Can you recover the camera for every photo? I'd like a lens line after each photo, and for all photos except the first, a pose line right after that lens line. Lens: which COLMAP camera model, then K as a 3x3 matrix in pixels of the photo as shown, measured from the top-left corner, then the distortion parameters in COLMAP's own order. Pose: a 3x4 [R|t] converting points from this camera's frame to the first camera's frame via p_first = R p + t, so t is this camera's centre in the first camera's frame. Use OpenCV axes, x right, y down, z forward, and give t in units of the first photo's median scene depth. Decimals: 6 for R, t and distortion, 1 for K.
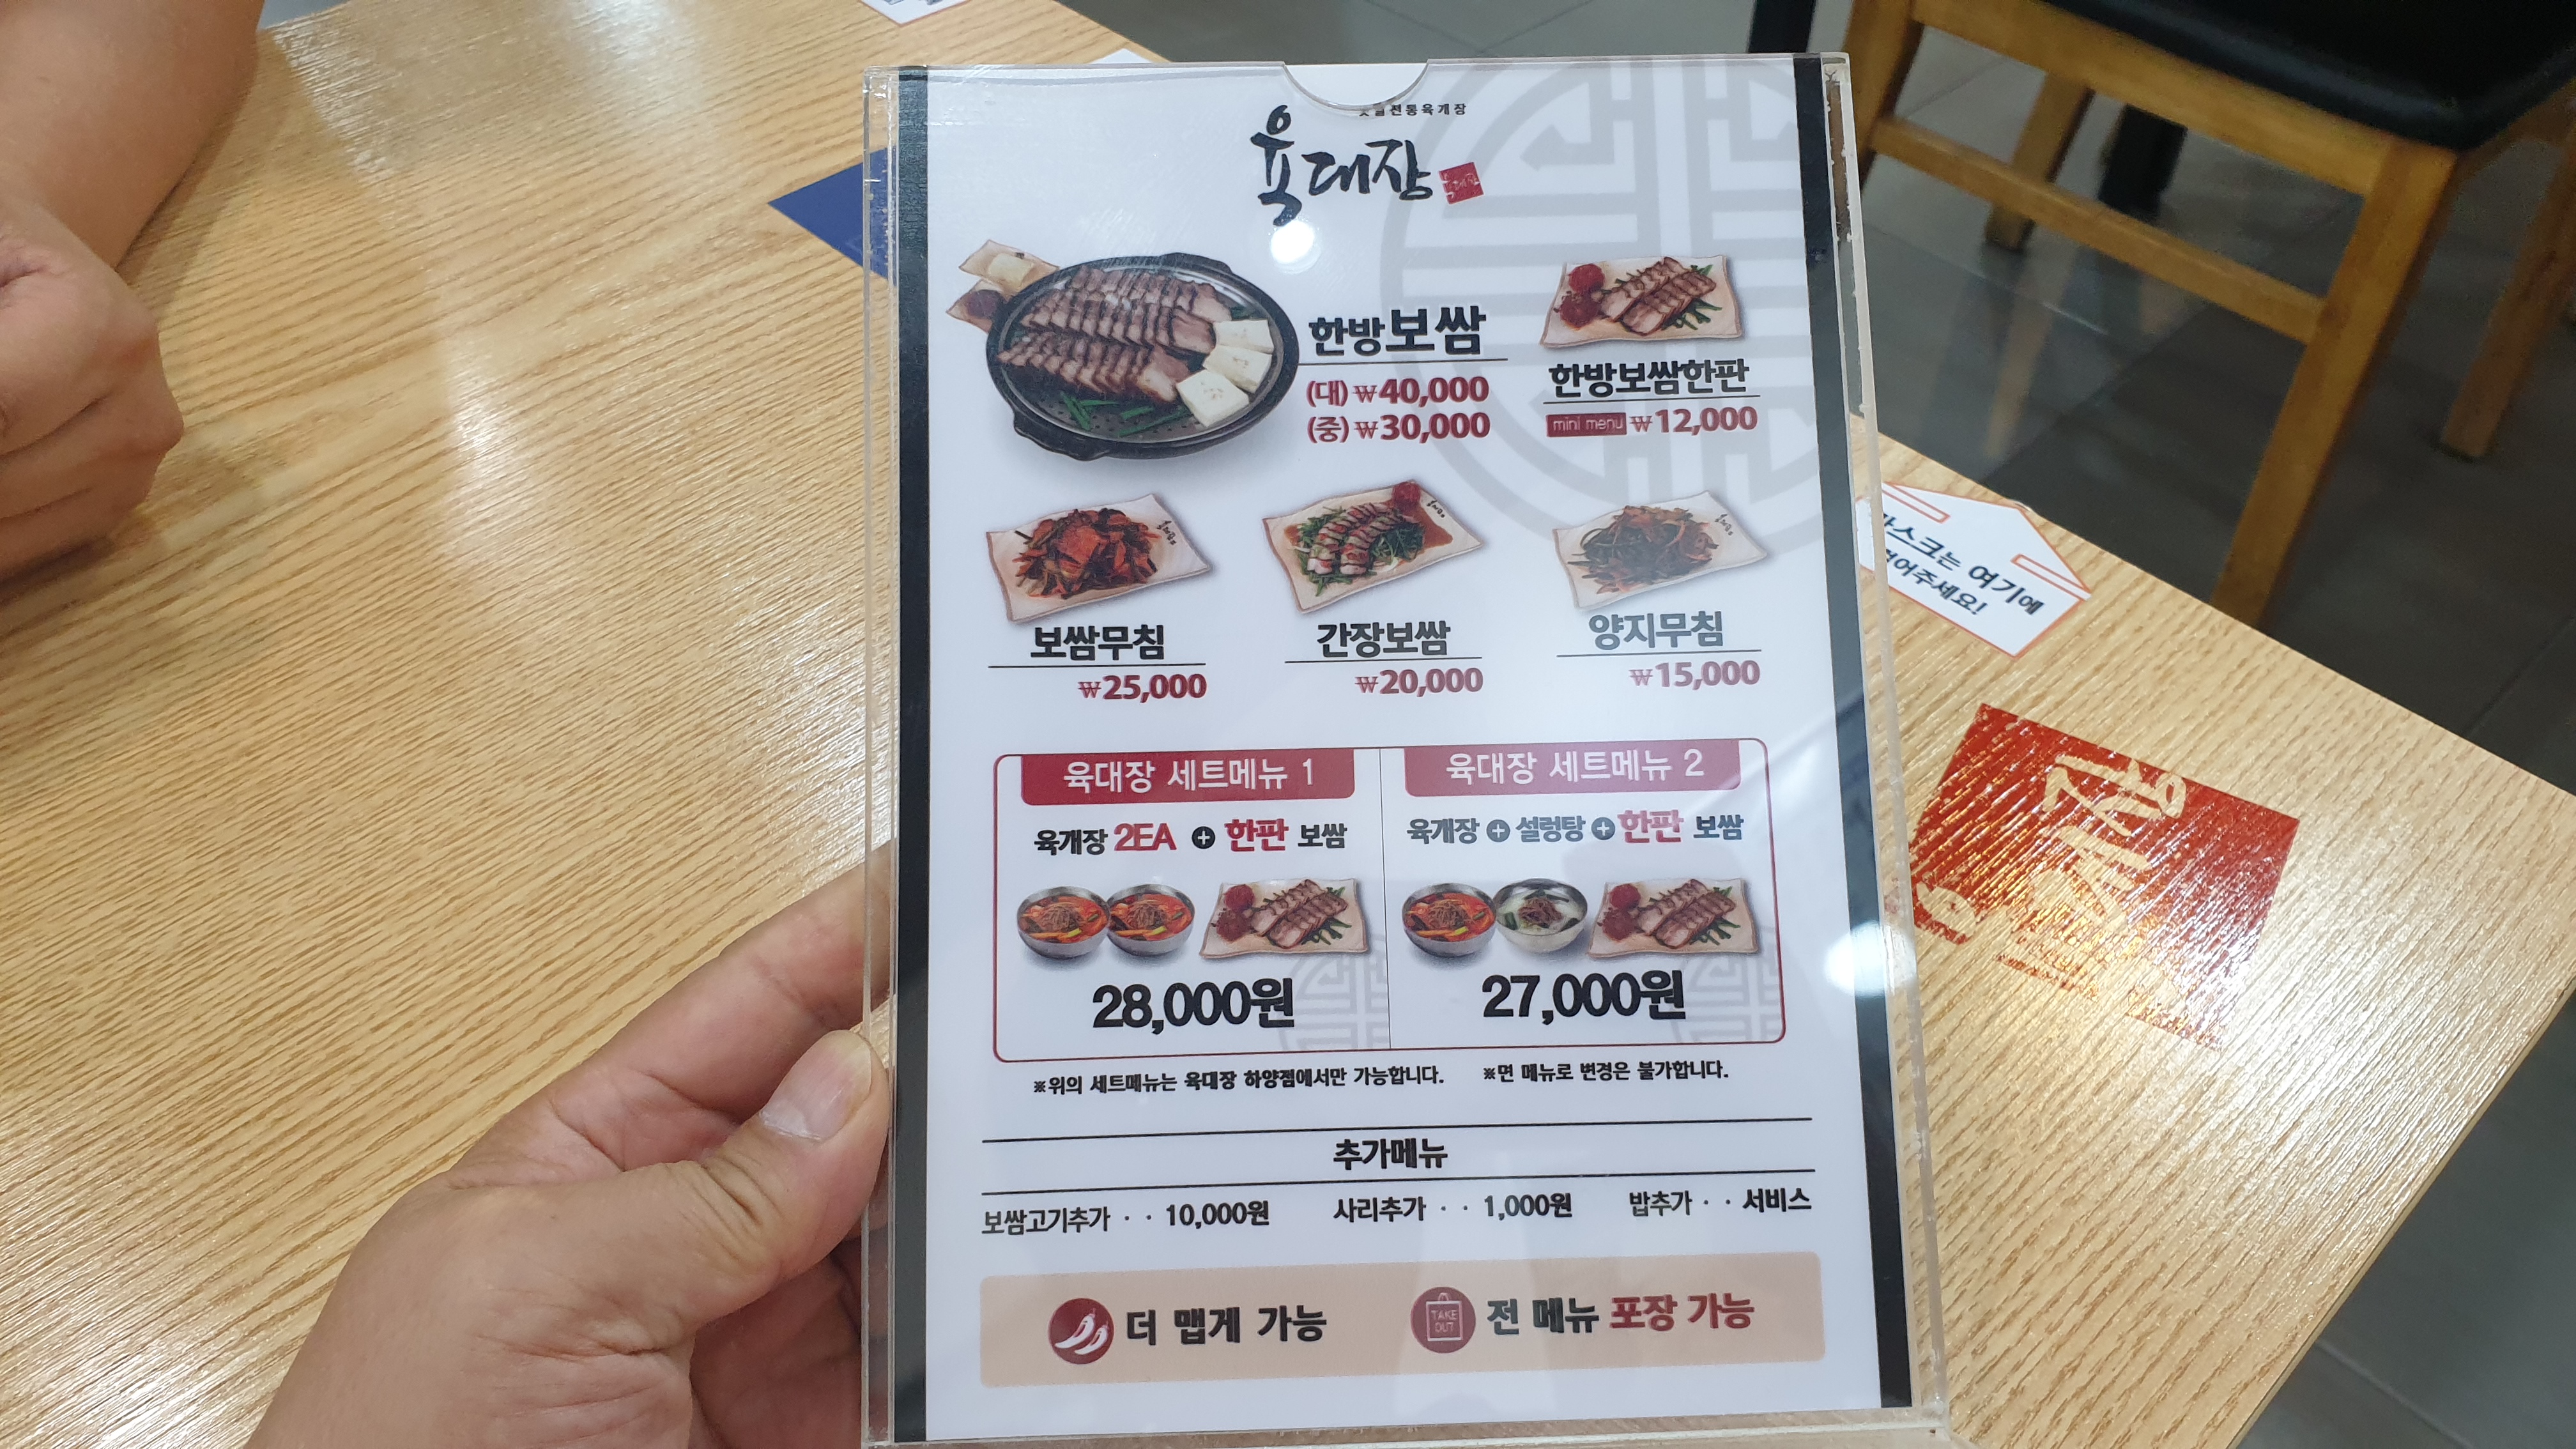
lens RADIAL K [[1866.9, 0, 1288.0], [0, 1866.9, 724.5], [0, 0, 1]] dist [-0.054692, 0.052256]
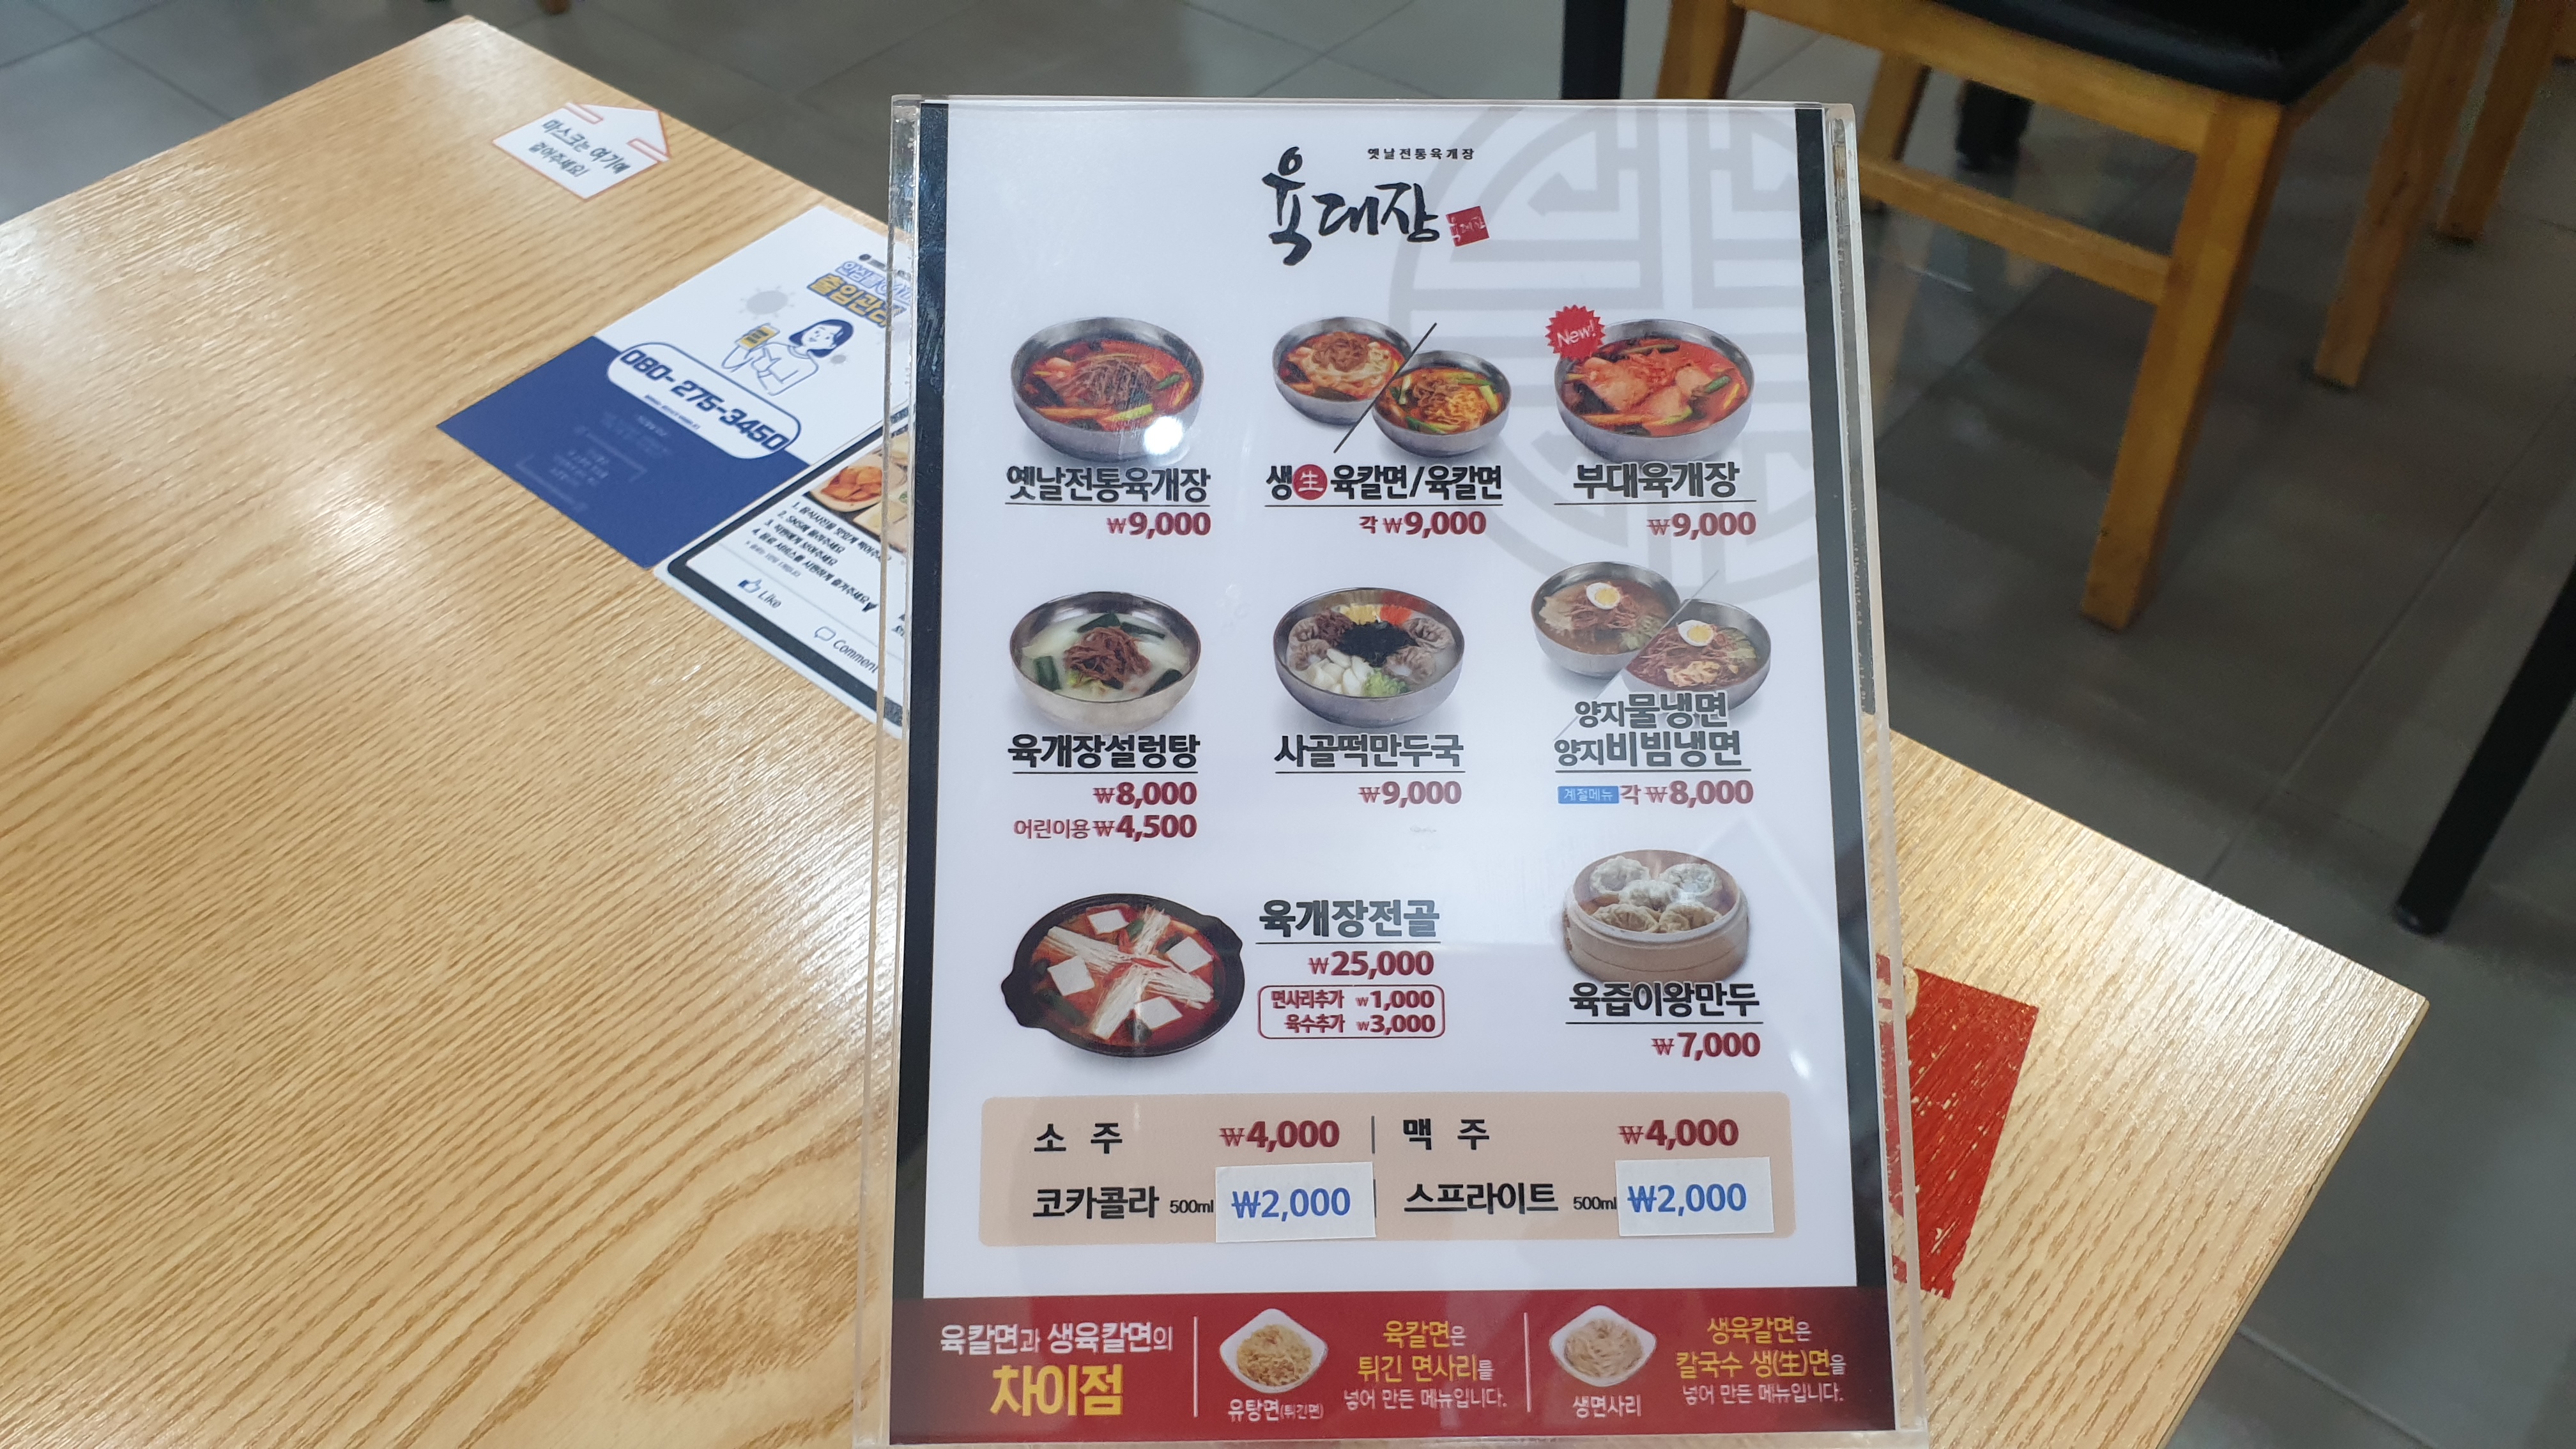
lens RADIAL K [[1866.9, 0, 1288.0], [0, 1866.9, 724.5], [0, 0, 1]] dist [-0.054692, 0.052256]
pose [[0.994972, -0.098939, 0.015579, 0.145073], [0.098650, 0.994953, 0.018370, -0.125750], [-0.017318, -0.016741, 0.999710, 0.059708]]
